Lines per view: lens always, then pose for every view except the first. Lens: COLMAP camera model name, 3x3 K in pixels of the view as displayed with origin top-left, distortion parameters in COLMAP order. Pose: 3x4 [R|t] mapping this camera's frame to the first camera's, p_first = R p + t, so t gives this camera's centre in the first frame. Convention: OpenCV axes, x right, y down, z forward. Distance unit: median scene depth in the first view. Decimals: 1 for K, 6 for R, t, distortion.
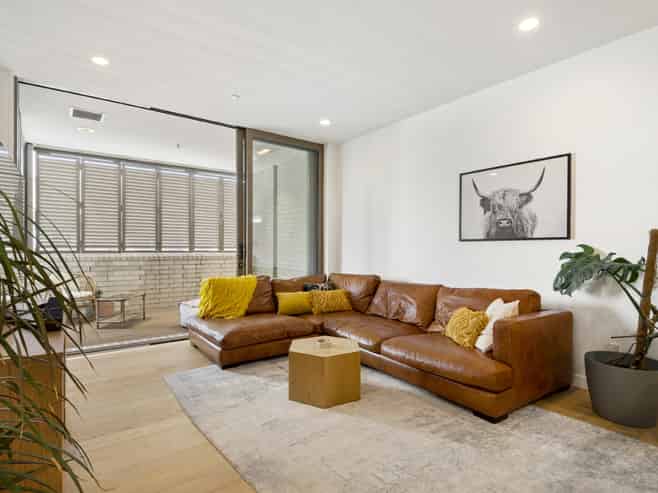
lens RADIAL K [[351.5, 0, 325.4], [0, 351.5, 251.7], [0, 0, 1]] dist [-0.000586, 0.000139]
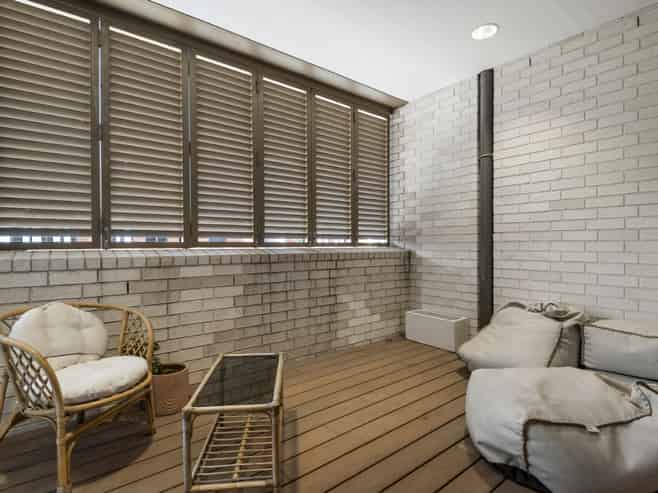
lens RADIAL K [[351.5, 0, 329.0], [0, 351.5, 245.1], [0, 0, 1]] dist [-0.000586, 0.000139]
pose [[0.998355, -0.009083, 0.056604, -0.443024], [0.009492, 0.999931, -0.006957, 0.005455], [-0.056537, 0.007483, 0.998372, 0.561711]]
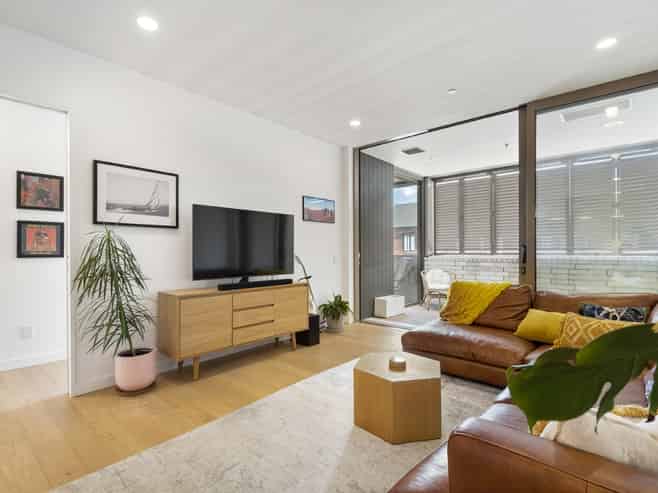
lens RADIAL K [[330.3, 0, 327.1], [0, 330.3, 248.4], [0, 0, 1]] dist [0.003386, -0.000621]
pose [[0.211678, -0.011896, -0.977267, 0.325572], [-0.003288, 0.999912, -0.012883, -0.001765], [0.977334, 0.005941, 0.211621, 0.289490]]
